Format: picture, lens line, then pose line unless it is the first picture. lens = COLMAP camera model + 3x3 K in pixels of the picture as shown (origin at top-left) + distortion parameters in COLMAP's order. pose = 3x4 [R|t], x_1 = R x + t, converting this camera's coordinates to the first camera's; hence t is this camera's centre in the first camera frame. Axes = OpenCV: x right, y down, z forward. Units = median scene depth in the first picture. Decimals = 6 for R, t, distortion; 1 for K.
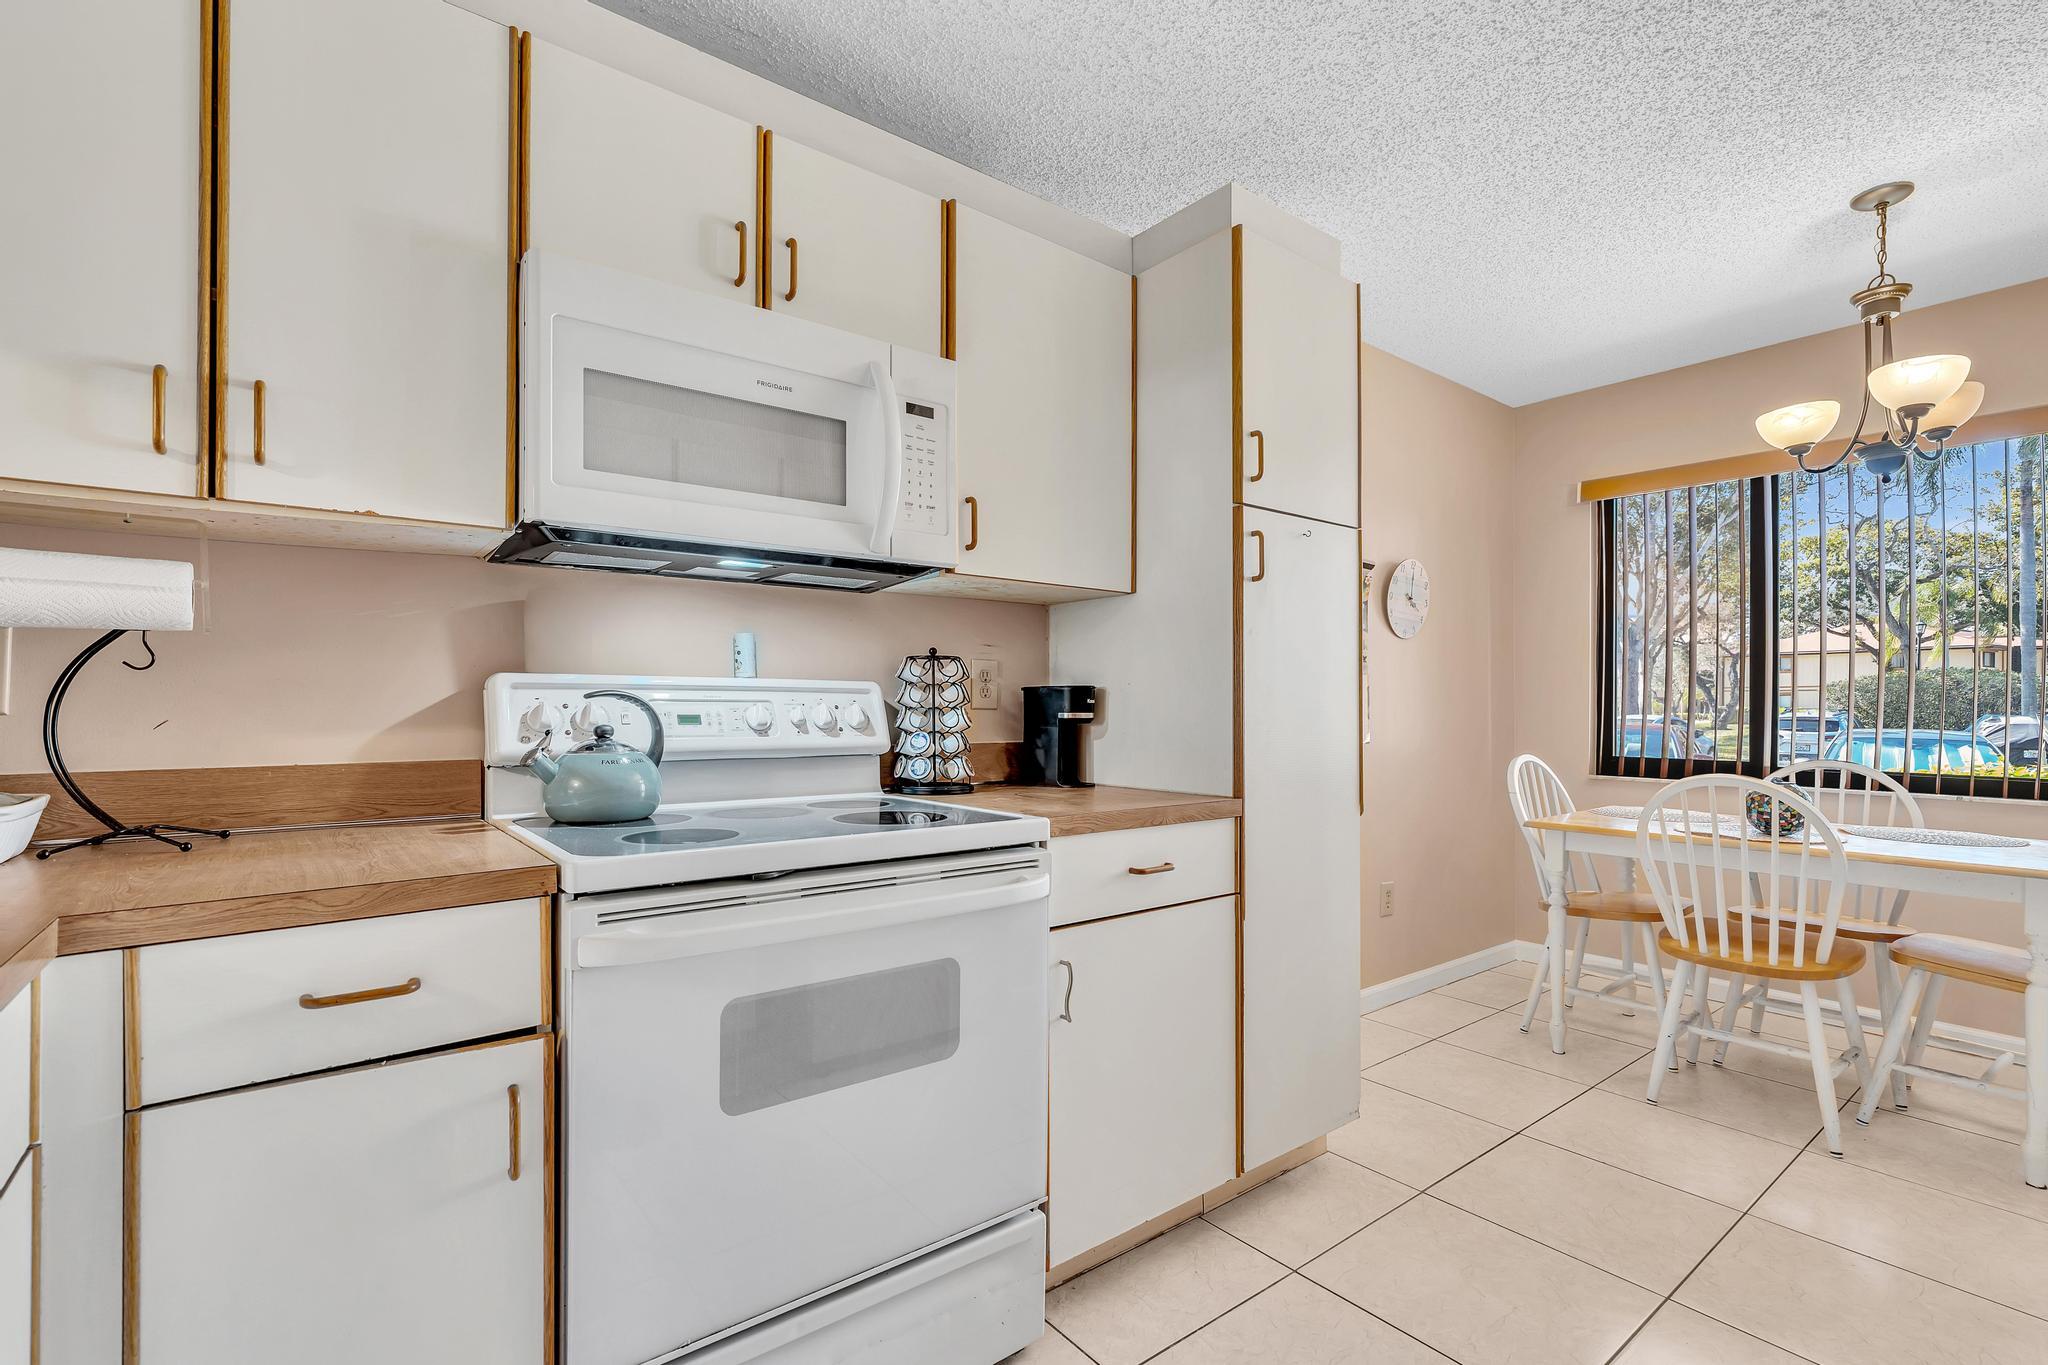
lens RADIAL K [[920.2, 0, 1020.5], [0, 920.2, 696.2], [0, 0, 1]] dist [-0.004820, 0.000399]
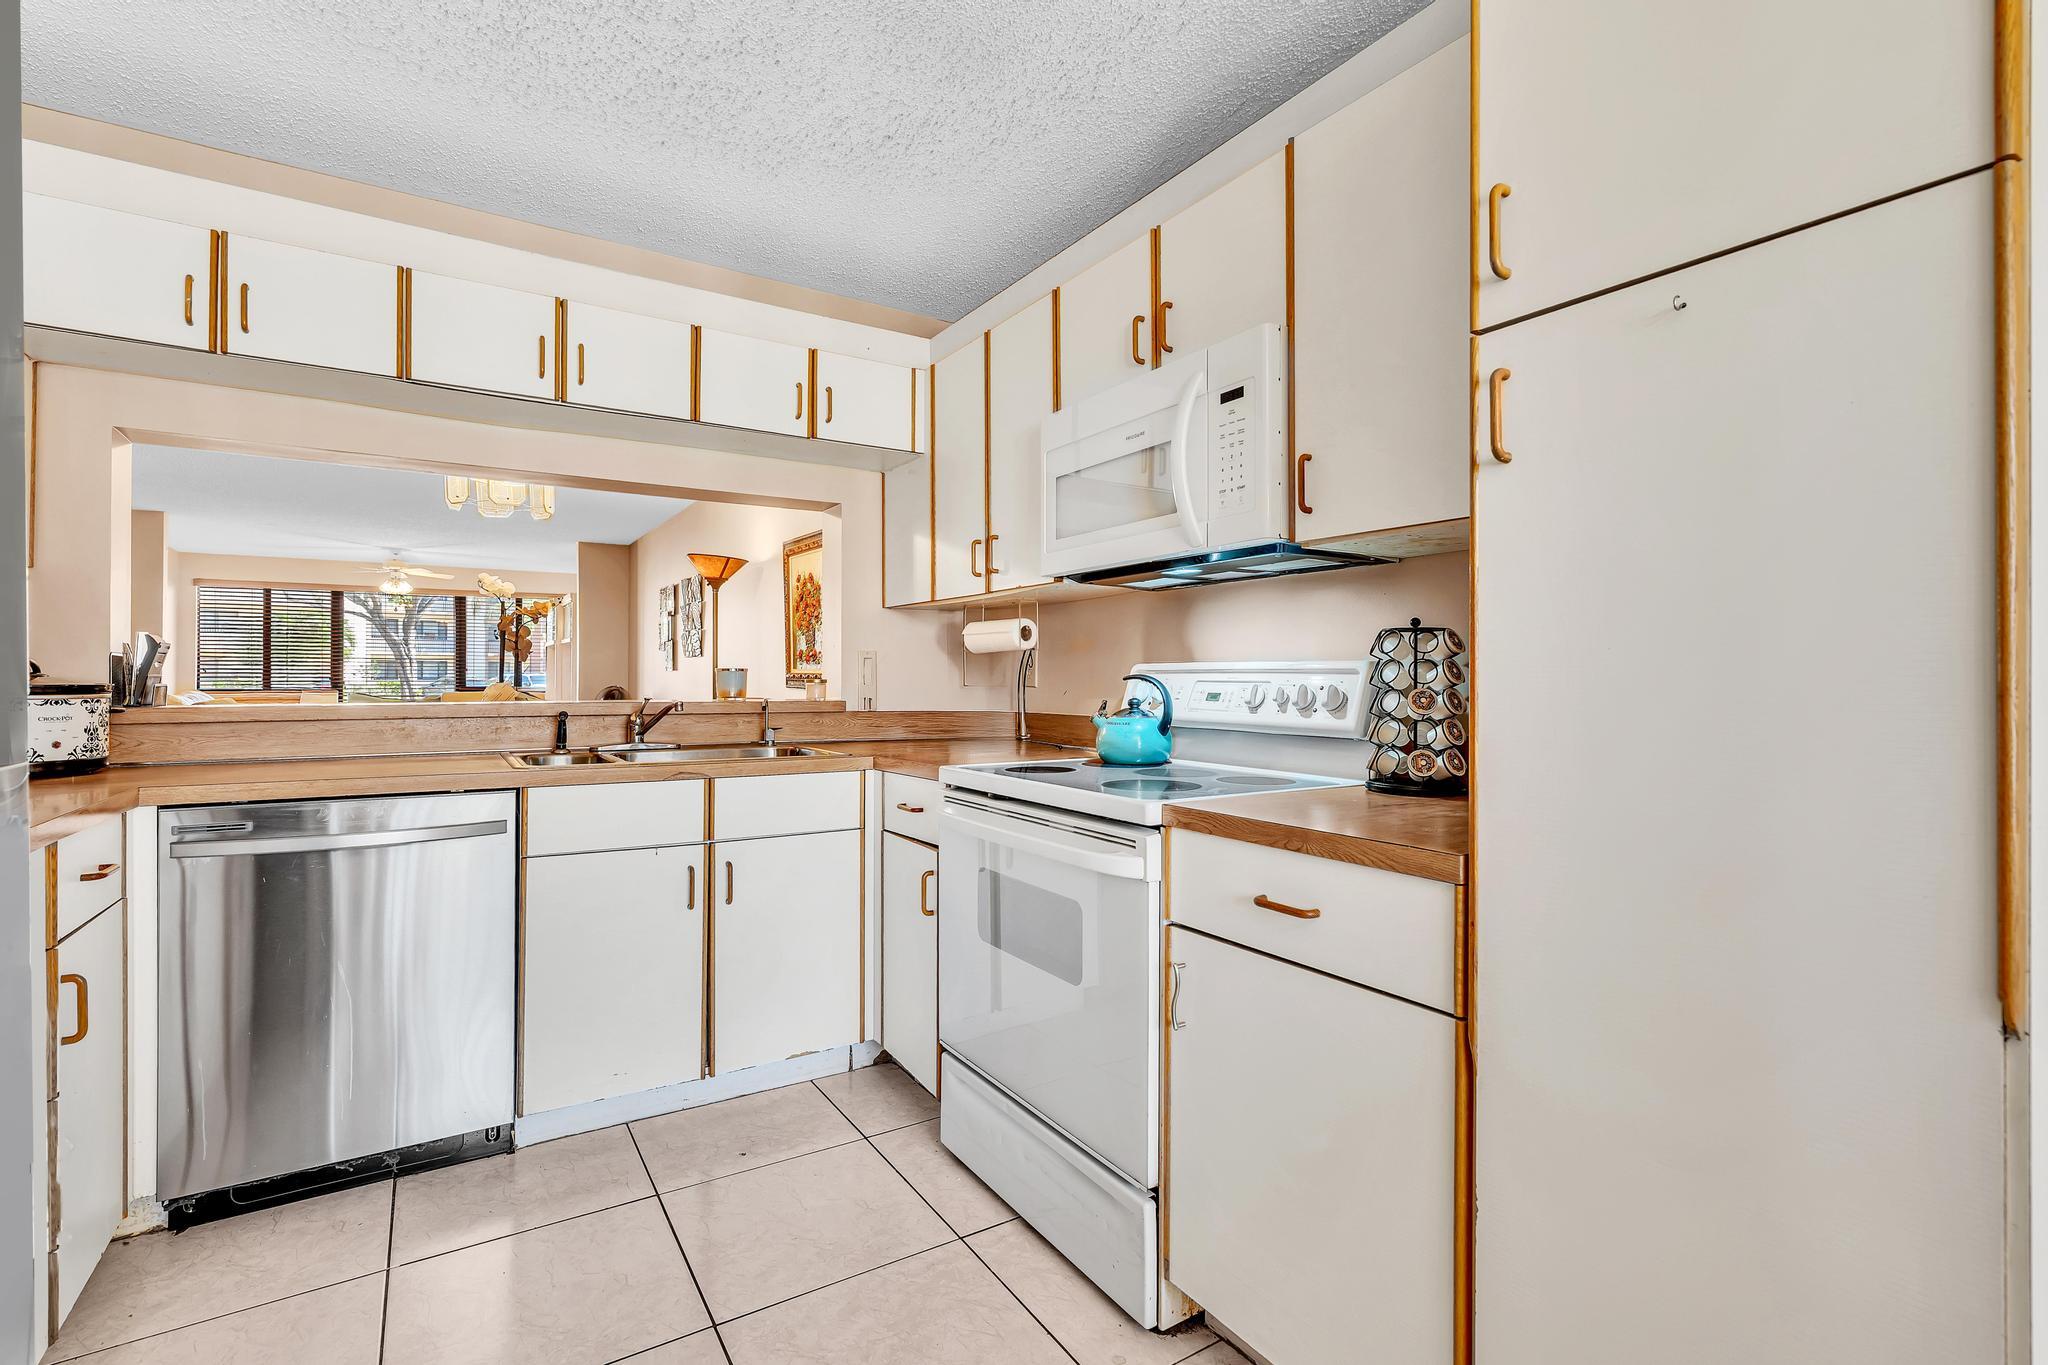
lens RADIAL K [[925.8, 0, 1015.7], [0, 925.8, 670.7], [0, 0, 1]] dist [-0.002428, 0.000575]
pose [[-0.094113, -0.009553, -0.995516, 0.698510], [0.008129, 0.999913, -0.010364, 0.000687], [0.995528, -0.009068, -0.094027, 0.648359]]
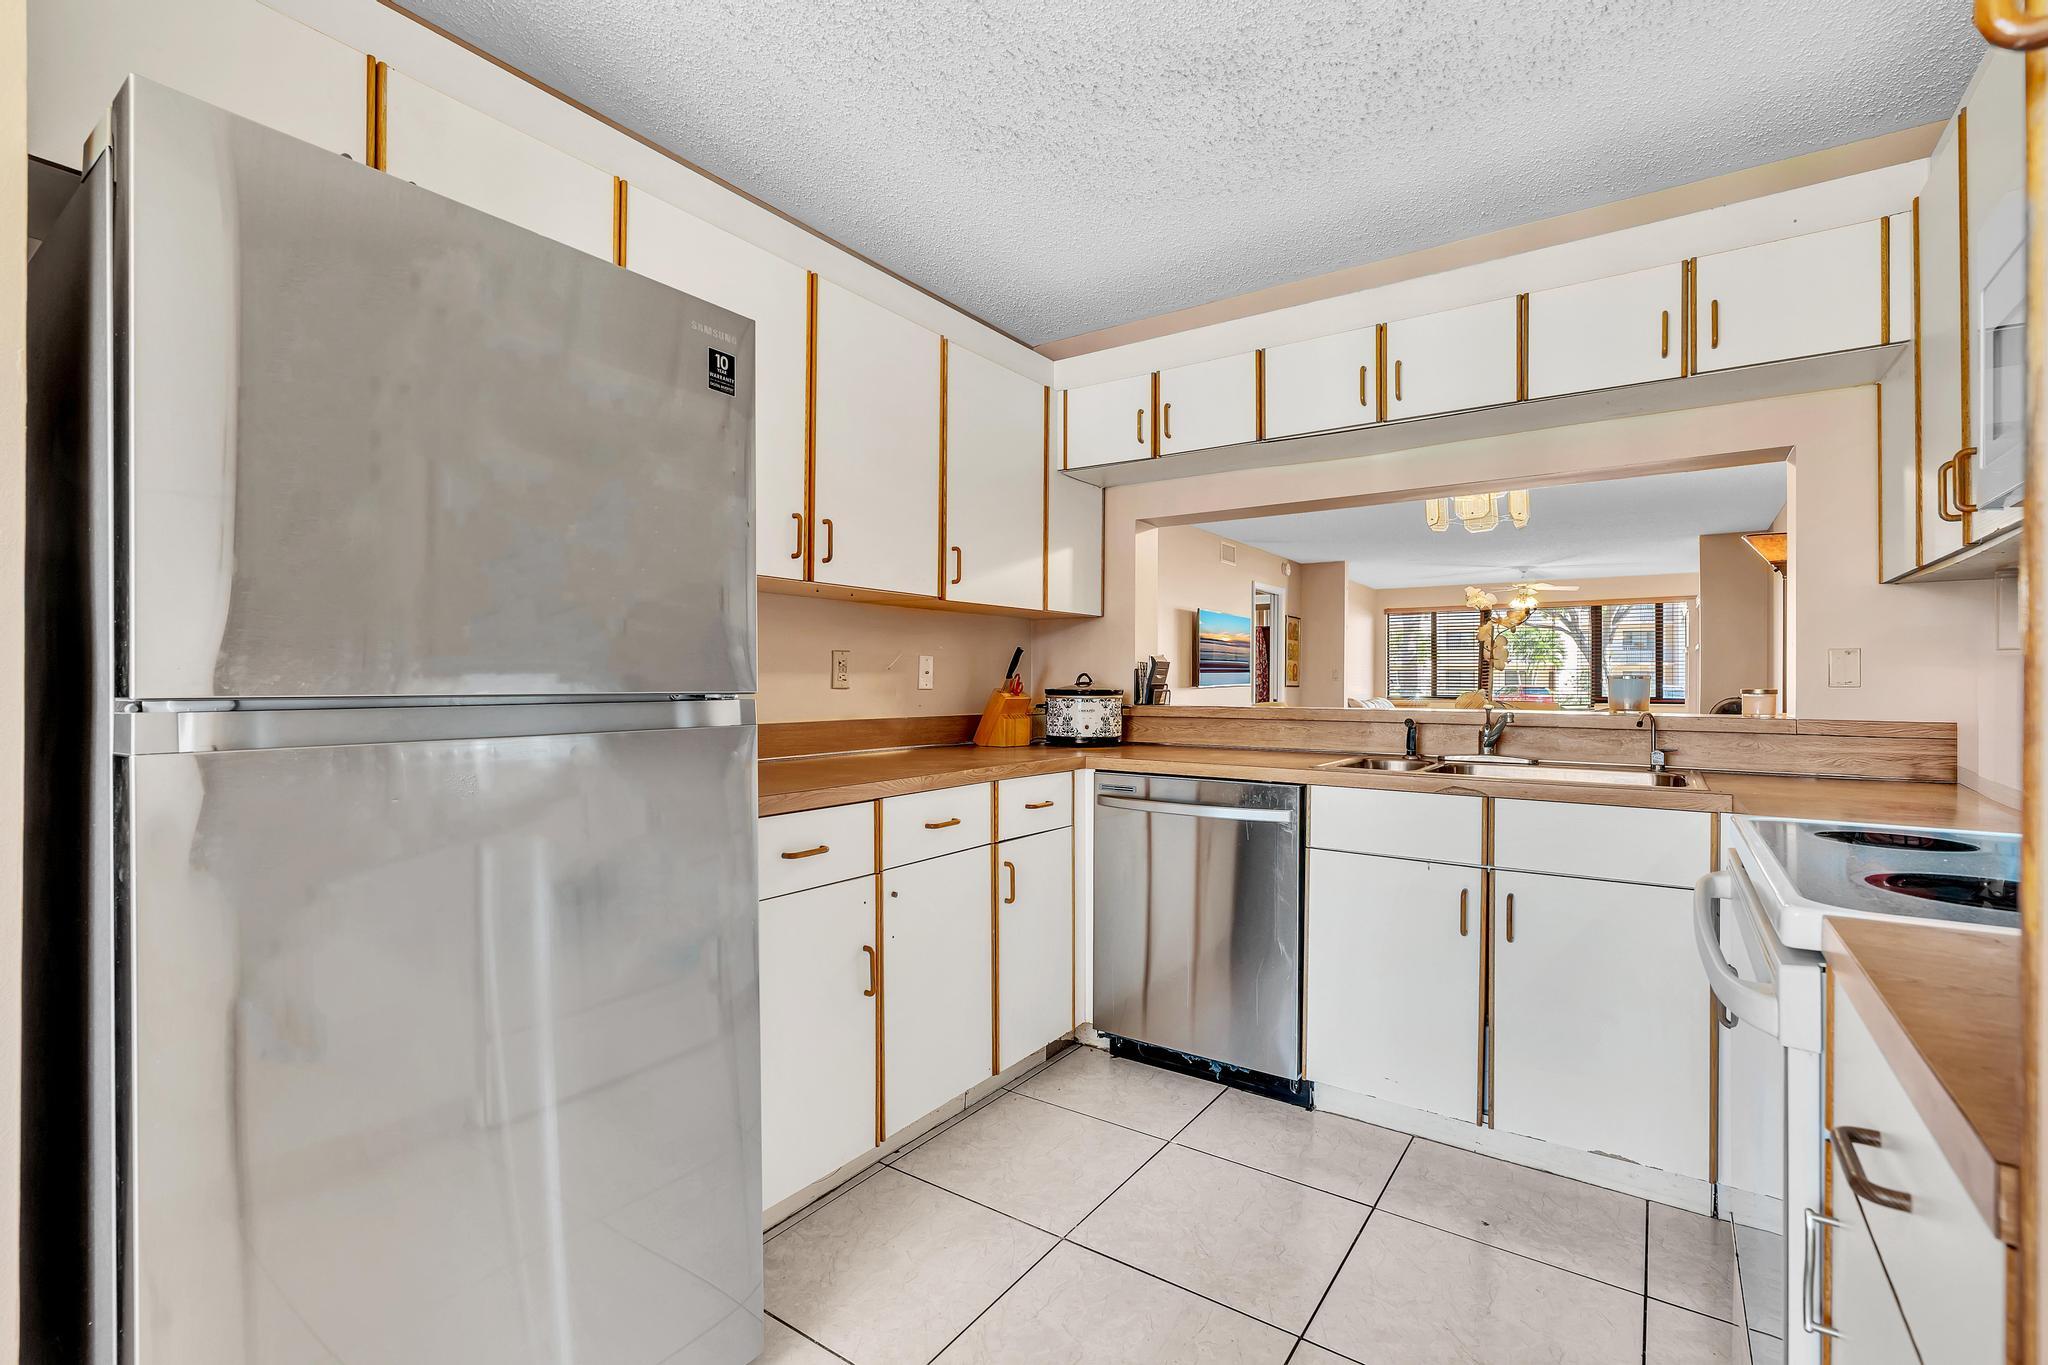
lens RADIAL K [[911.1, 0, 1024.7], [0, 911.1, 681.0], [0, 0, 1]] dist [-0.007018, 0.000619]
pose [[-0.954199, -0.006741, -0.299096, 0.429093], [-0.002705, 0.999900, -0.013909, 0.003887], [0.299160, -0.012463, -0.954122, 0.940259]]
